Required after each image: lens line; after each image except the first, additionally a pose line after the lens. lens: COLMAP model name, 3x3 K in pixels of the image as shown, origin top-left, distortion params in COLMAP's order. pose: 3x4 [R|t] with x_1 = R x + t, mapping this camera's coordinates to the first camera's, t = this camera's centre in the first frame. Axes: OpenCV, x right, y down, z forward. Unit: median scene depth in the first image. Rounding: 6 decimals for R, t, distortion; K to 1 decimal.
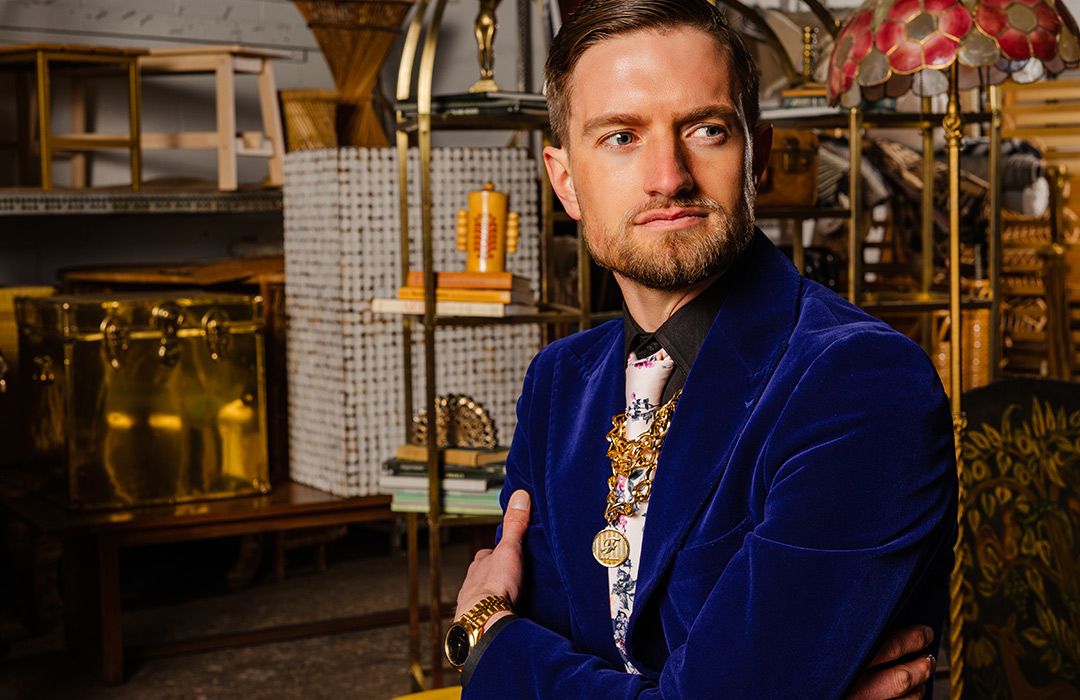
lens RADIAL K [[1825.3, 0, 560.4], [0, 1825.3, 311.4], [0, 0, 1]] dist [0.211382, -1.505888]
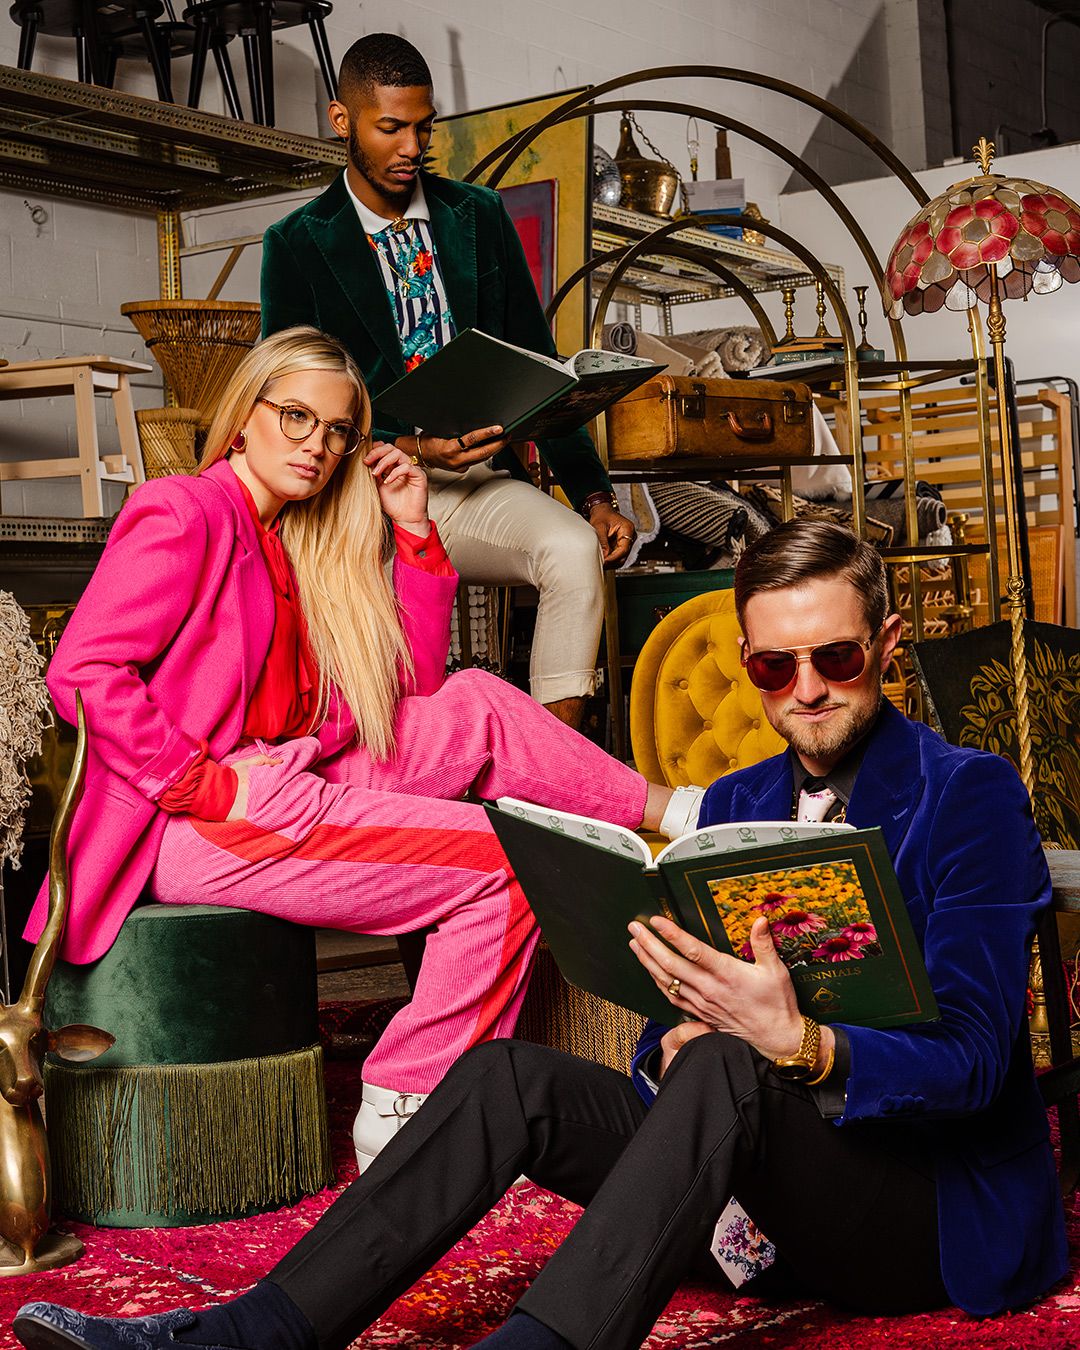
lens RADIAL K [[2866.6, 0, 540.0], [0, 2866.6, 675.0], [0, 0, 1]] dist [-0.000300, 0.340061]
pose [[0.984874, -0.040846, 0.168390, -0.274606], [0.056204, 0.994580, -0.087472, 0.187638], [-0.163904, 0.095613, 0.981832, -0.498720]]
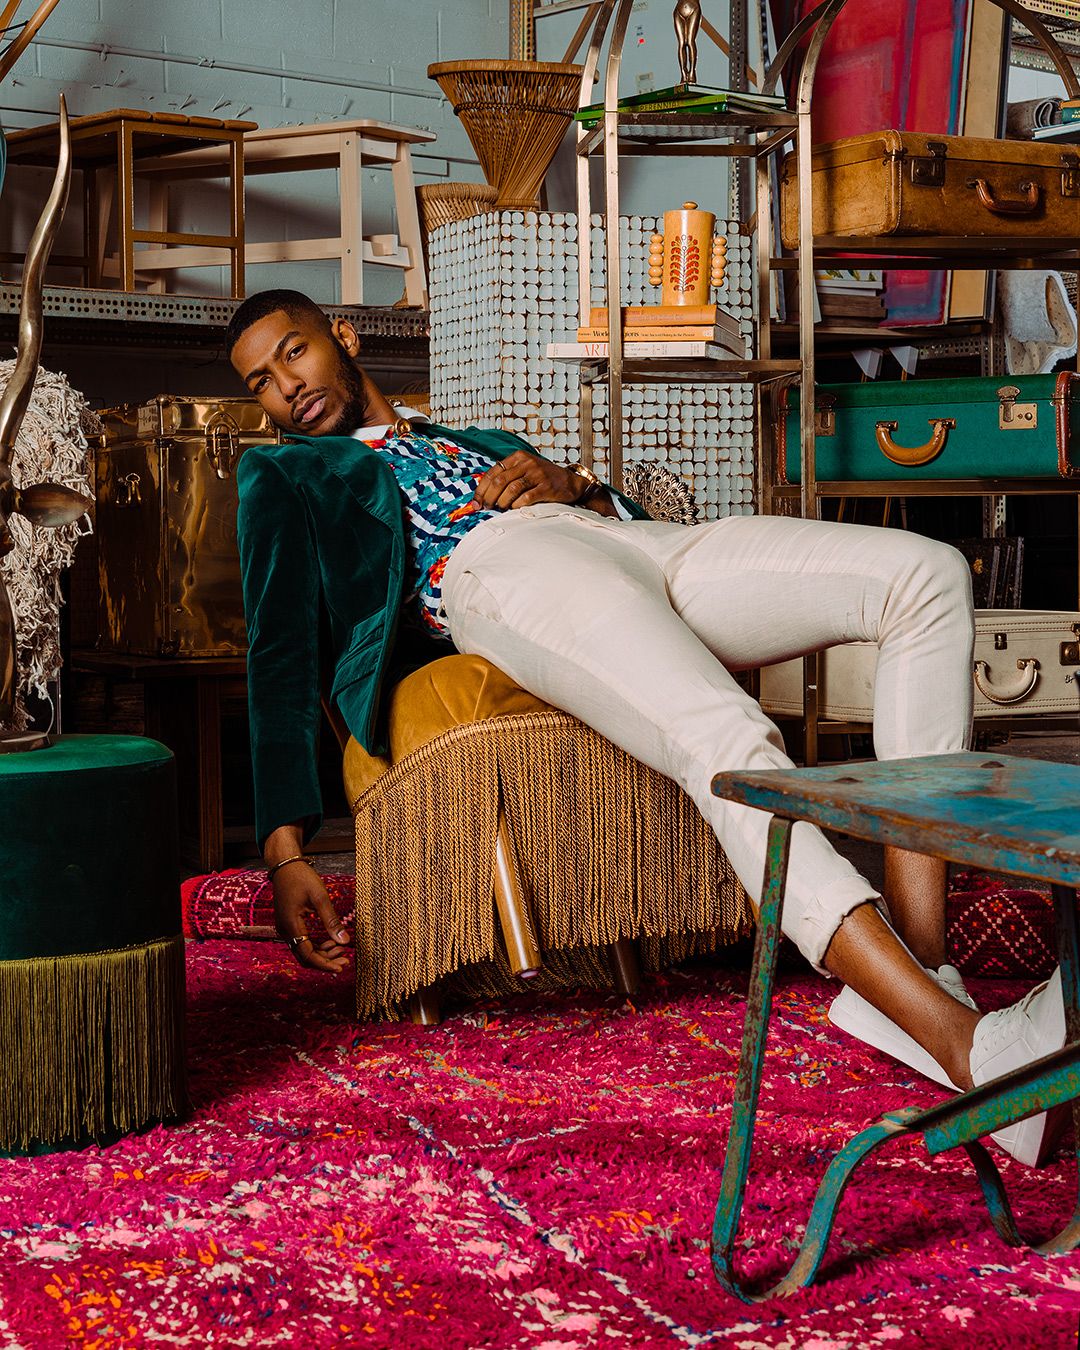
lens RADIAL K [[2866.6, 0, 540.0], [0, 2866.6, 675.0], [0, 0, 1]] dist [-0.000300, 0.340061]
pose [[0.995802, 0.007074, -0.091262, 0.011816], [-0.010363, 0.999312, -0.035623, 0.175964], [0.090947, 0.036419, 0.995190, -0.252759]]
